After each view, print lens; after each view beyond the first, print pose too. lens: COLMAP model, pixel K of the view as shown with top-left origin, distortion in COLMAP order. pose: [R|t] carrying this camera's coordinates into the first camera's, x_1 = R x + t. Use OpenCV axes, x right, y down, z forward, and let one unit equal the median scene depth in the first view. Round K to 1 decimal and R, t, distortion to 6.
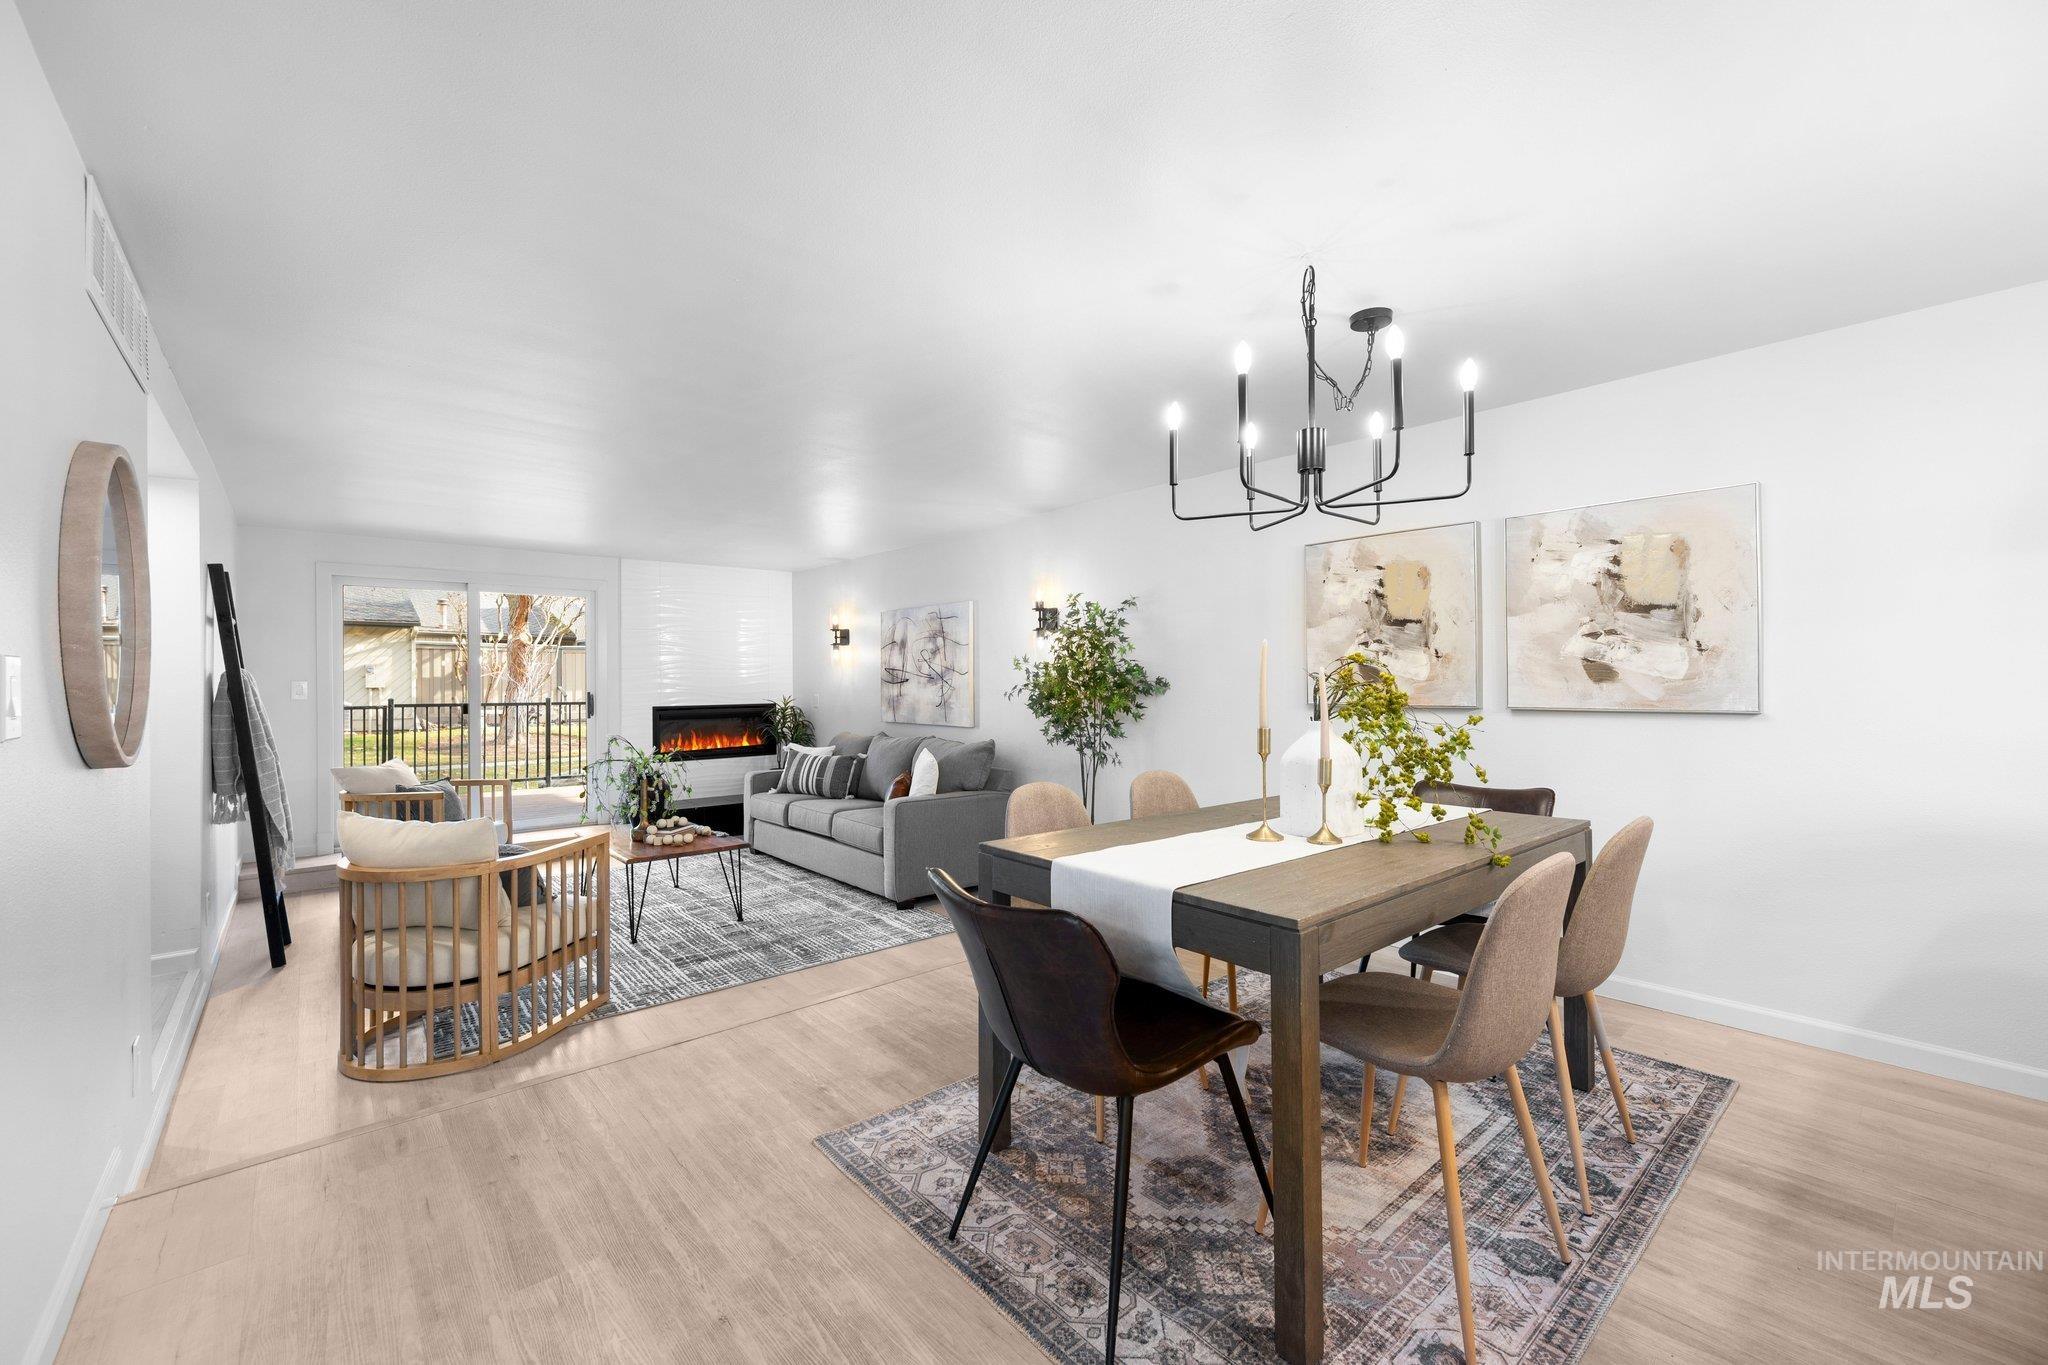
lens RADIAL K [[821.4, 0, 1034.2], [0, 821.4, 678.5], [0, 0, 1]] dist [0.004520, -0.001010]
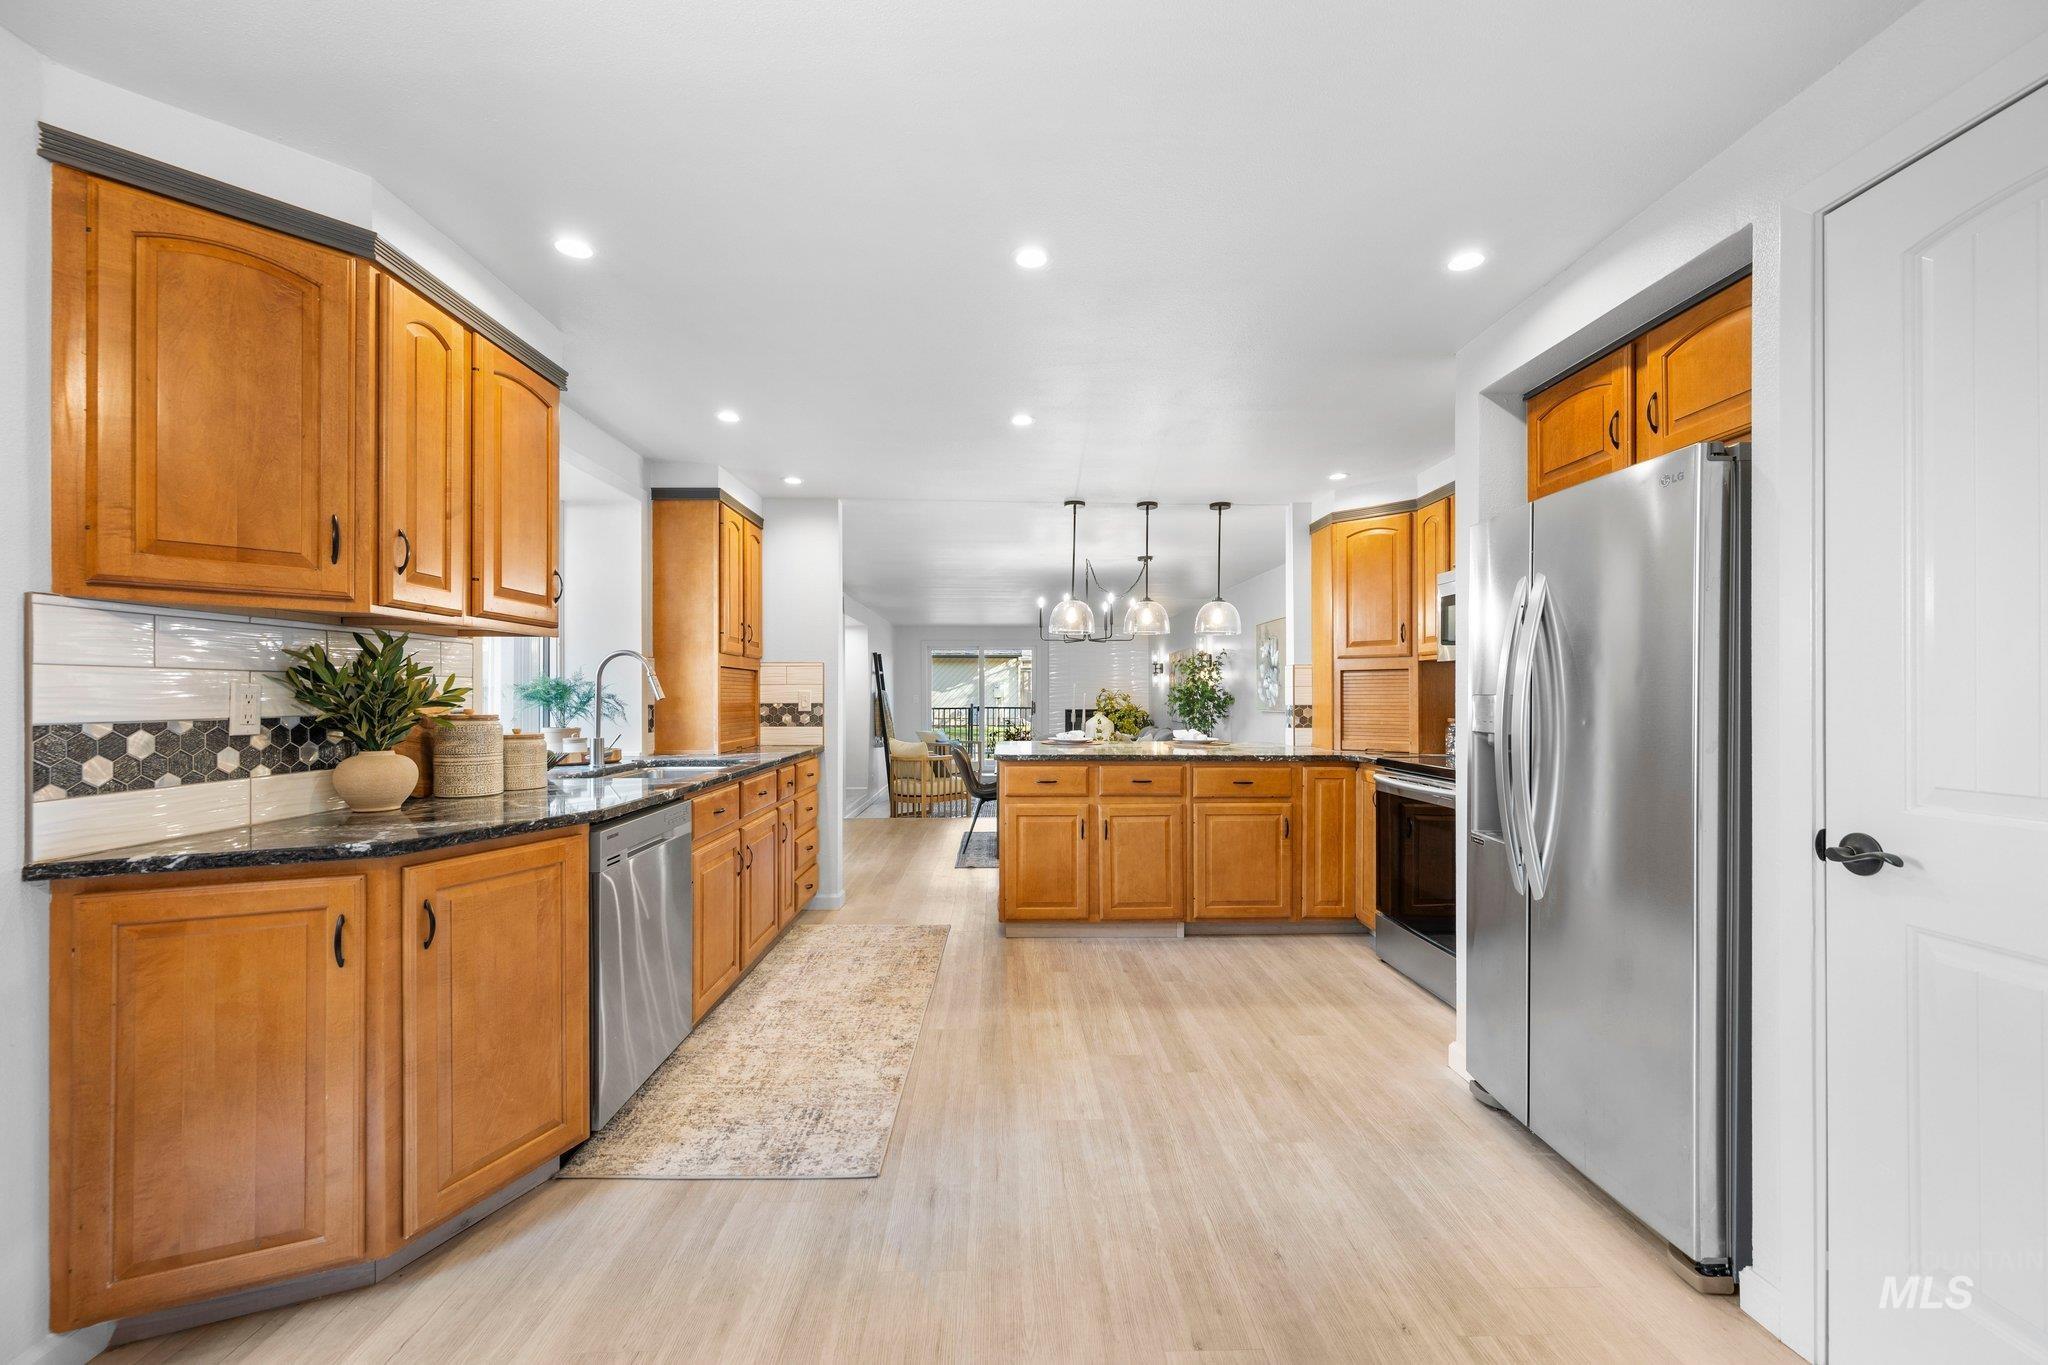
lens RADIAL K [[821.4, 0, 1011.7], [0, 821.4, 694.7], [0, 0, 1]] dist [0.004520, -0.001010]
pose [[0.762915, 0.001211, -0.646498, 1.019182], [0.003284, 0.999978, 0.005748, -0.013998], [0.646491, -0.006508, 0.762894, -0.724482]]
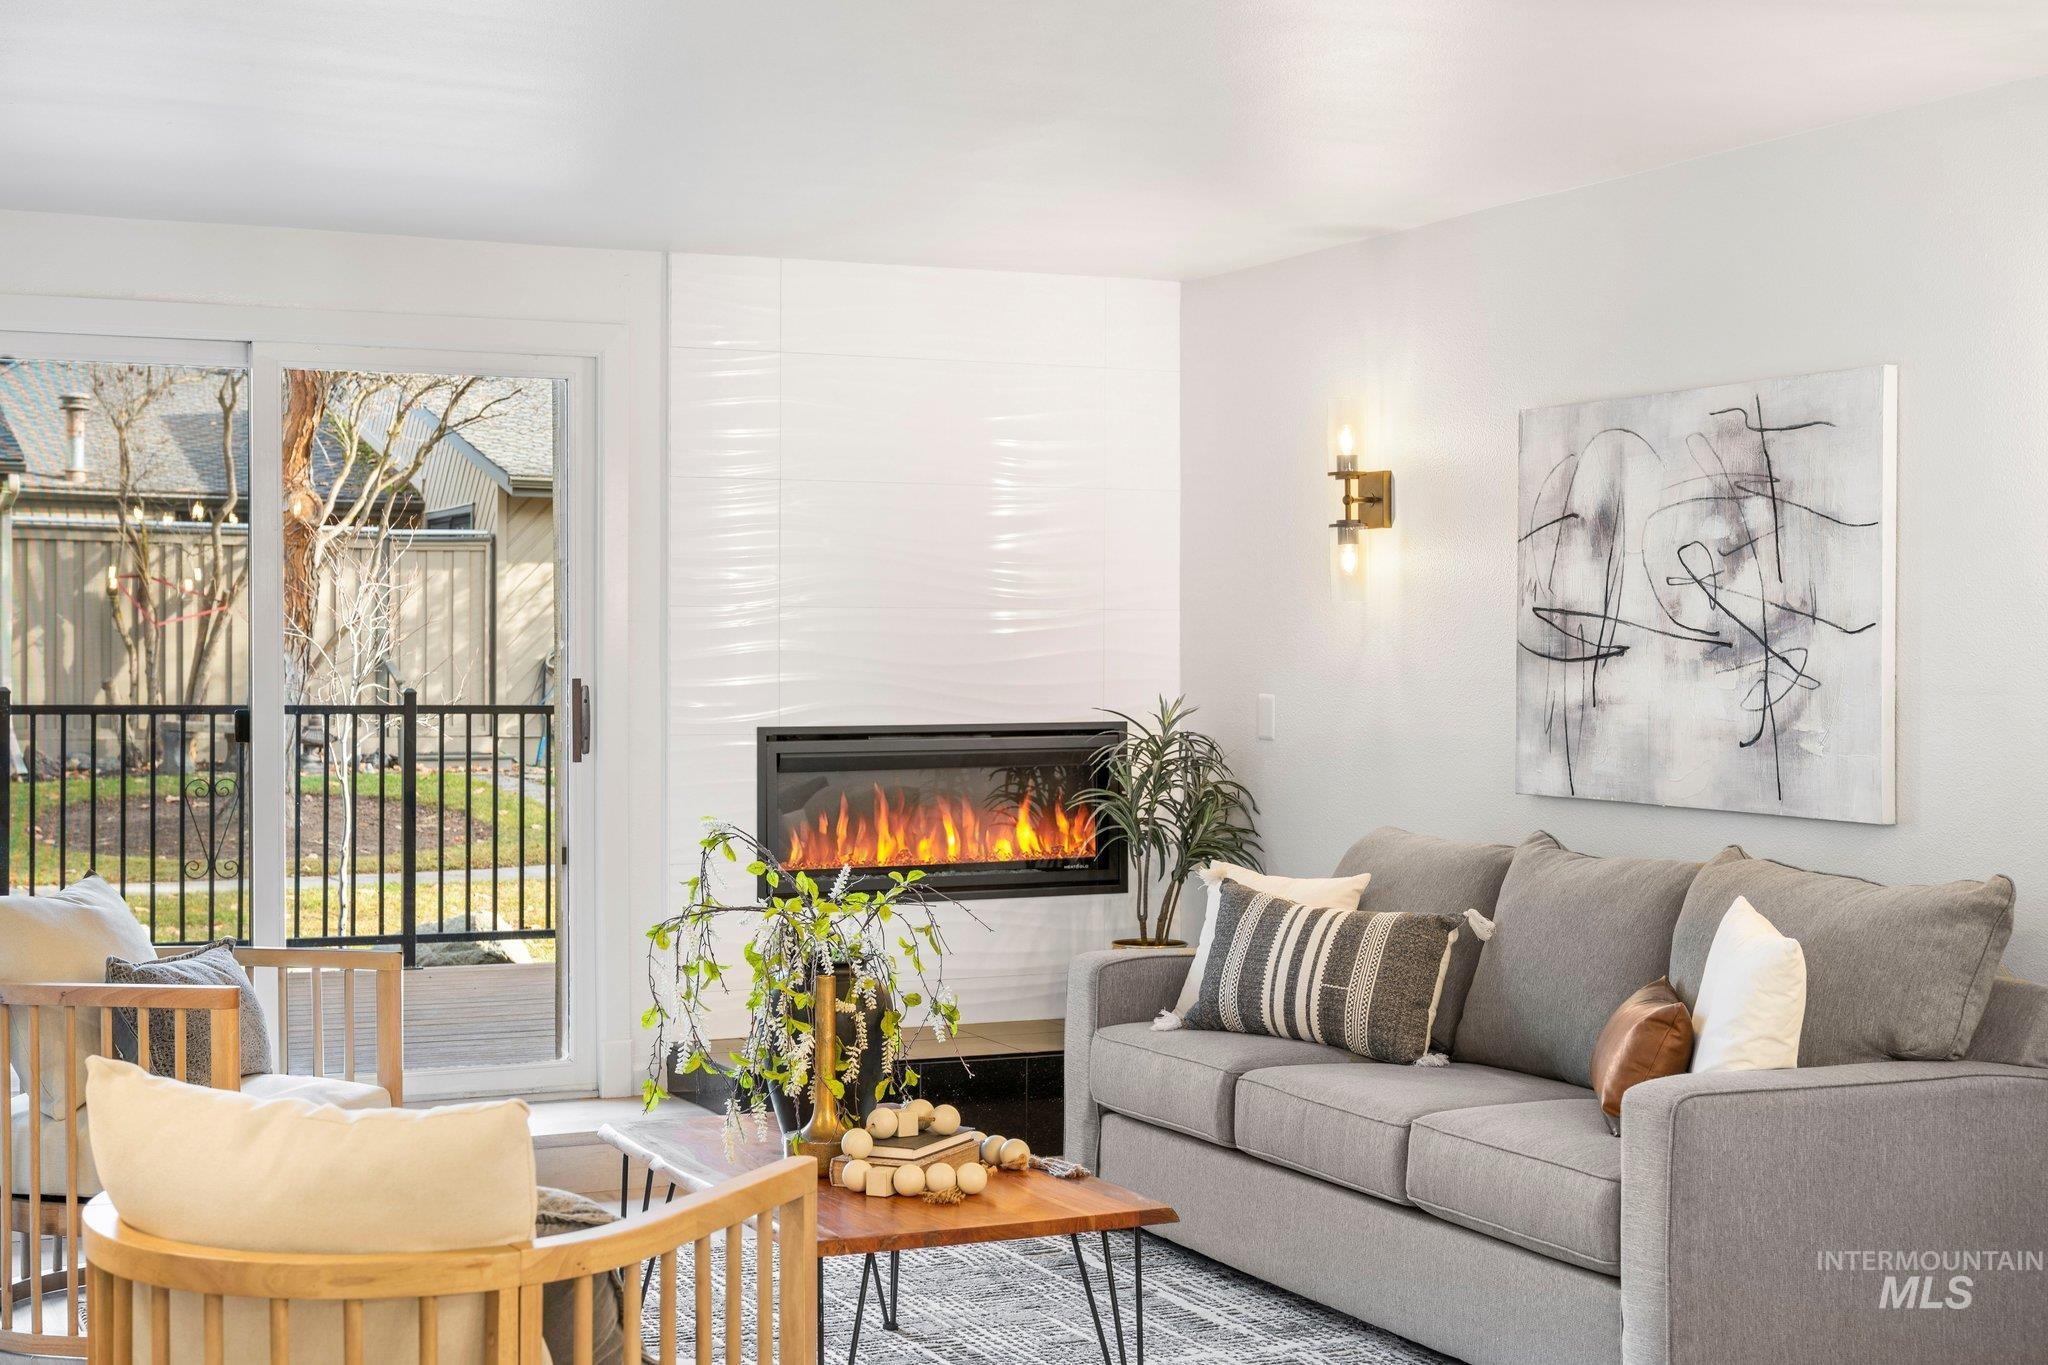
lens RADIAL K [[2715.0, 0, 969.5], [0, 2715.0, 654.0], [0, 0, 1]] dist [0.016117, 0.000000]
pose [[0.961354, 0.009187, -0.275162, -0.149505], [-0.006685, 0.999927, 0.010031, -0.006164], [0.275234, -0.007804, 0.961346, 0.050812]]
